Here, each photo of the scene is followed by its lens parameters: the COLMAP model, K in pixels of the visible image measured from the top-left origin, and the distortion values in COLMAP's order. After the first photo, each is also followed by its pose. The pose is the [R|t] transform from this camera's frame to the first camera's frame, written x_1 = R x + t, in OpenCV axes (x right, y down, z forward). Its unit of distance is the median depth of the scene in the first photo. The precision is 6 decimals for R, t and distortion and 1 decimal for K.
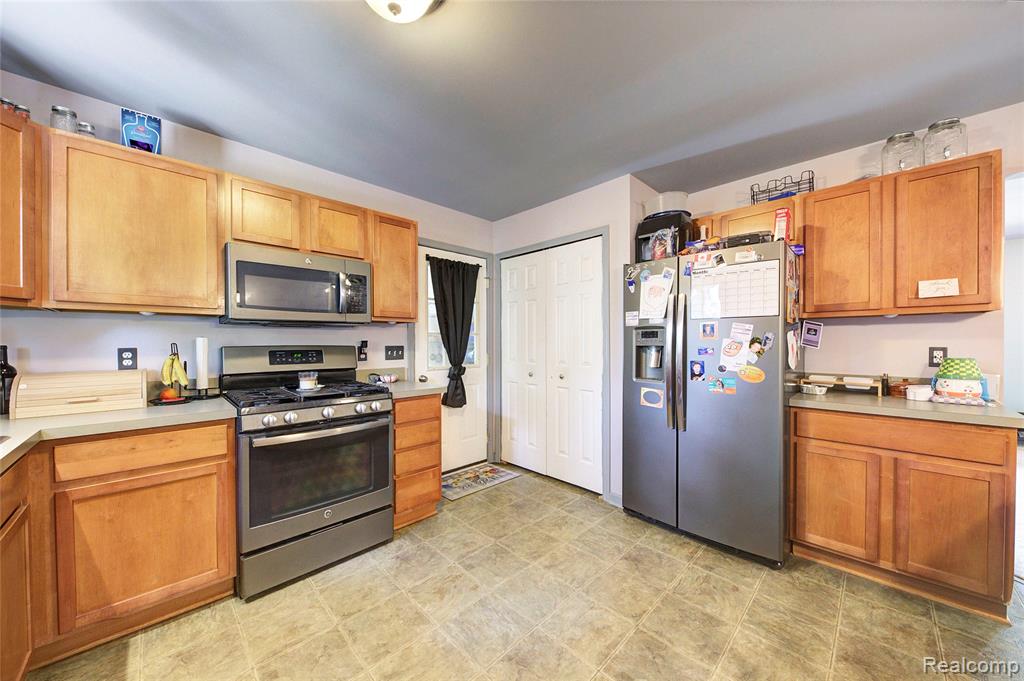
lens RADIAL K [[355.8, 0, 512.7], [0, 355.8, 346.4], [0, 0, 1]] dist [0.019021, -0.008257]
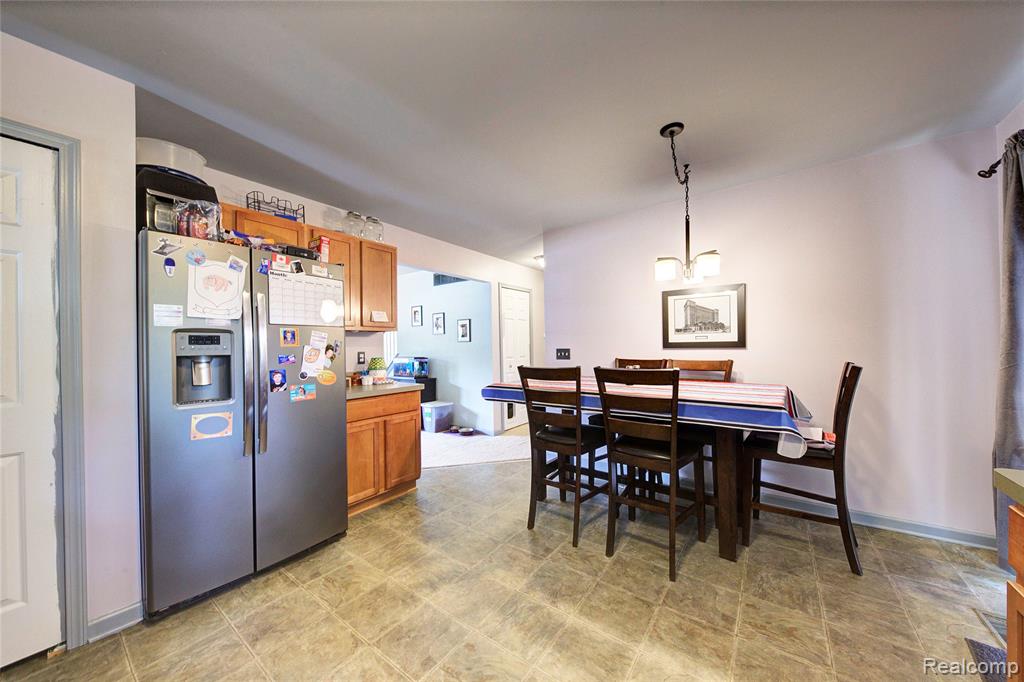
lens RADIAL K [[355.8, 0, 512.7], [0, 355.8, 346.9], [0, 0, 1]] dist [0.019021, -0.008257]
pose [[-0.157596, 0.001835, 0.987502, -0.503052], [0.022302, 0.999750, 0.001702, -0.007322], [-0.987252, 0.022291, -0.157597, 0.572932]]
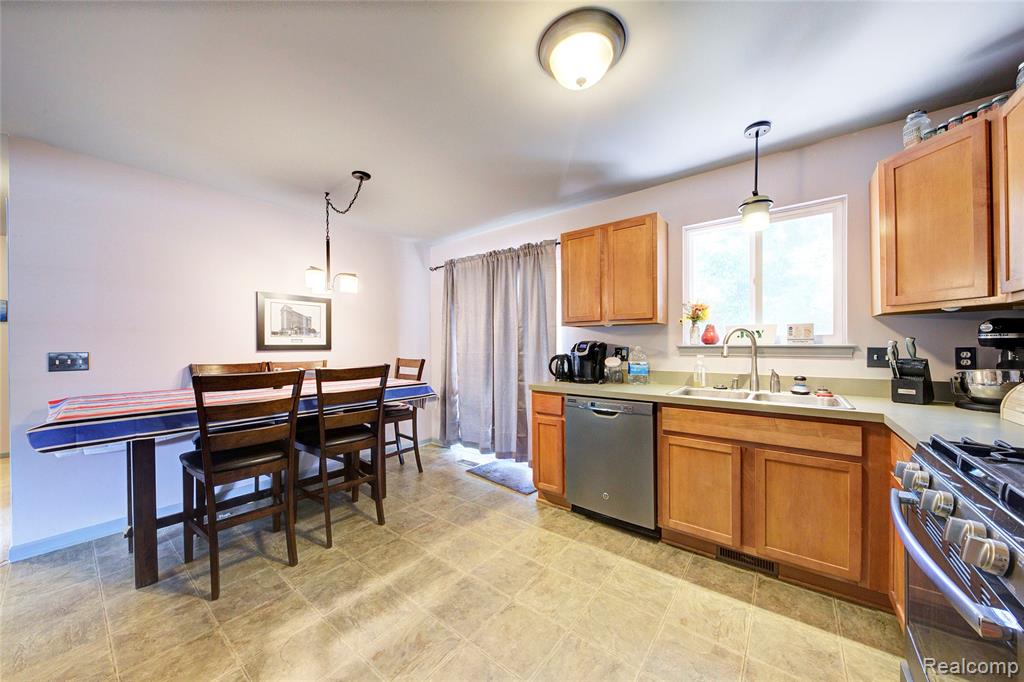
lens RADIAL K [[355.8, 0, 512.7], [0, 355.8, 346.9], [0, 0, 1]] dist [0.019021, -0.008257]
pose [[-0.991238, 0.009356, -0.131757, 0.047719], [0.007909, 0.999903, 0.011500, -0.009366], [0.131852, 0.010357, -0.991215, 1.272045]]
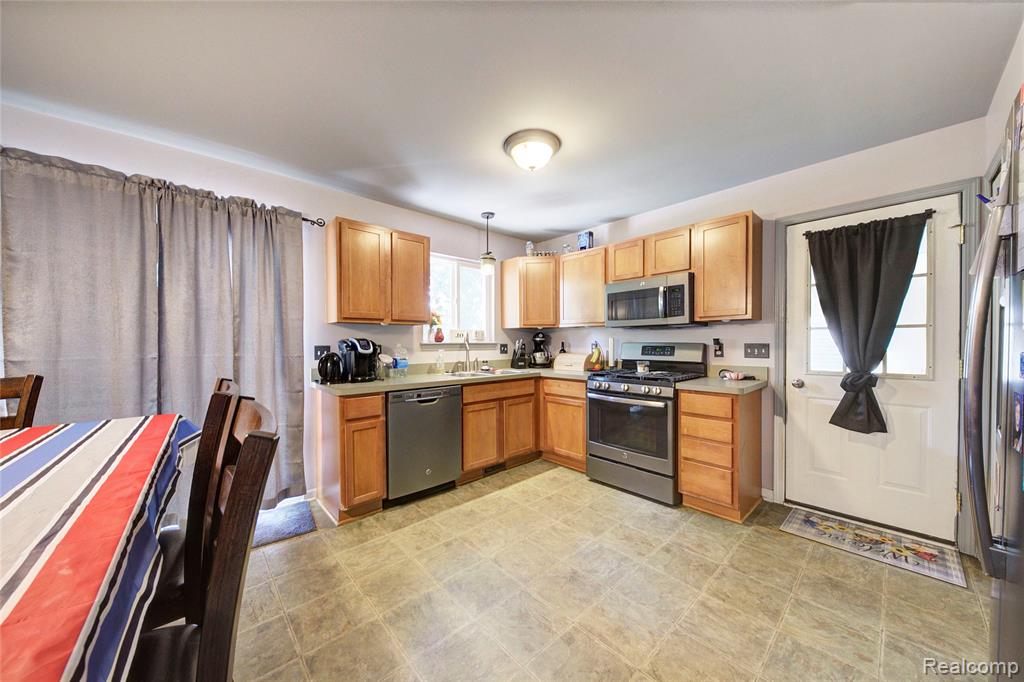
lens RADIAL K [[355.8, 0, 512.7], [0, 355.8, 346.9], [0, 0, 1]] dist [0.019021, -0.008257]
pose [[-0.029959, 0.019673, -0.999358, 0.913955], [-0.003565, 0.999798, 0.019788, -0.011370], [0.999545, 0.004156, -0.029883, 0.543019]]
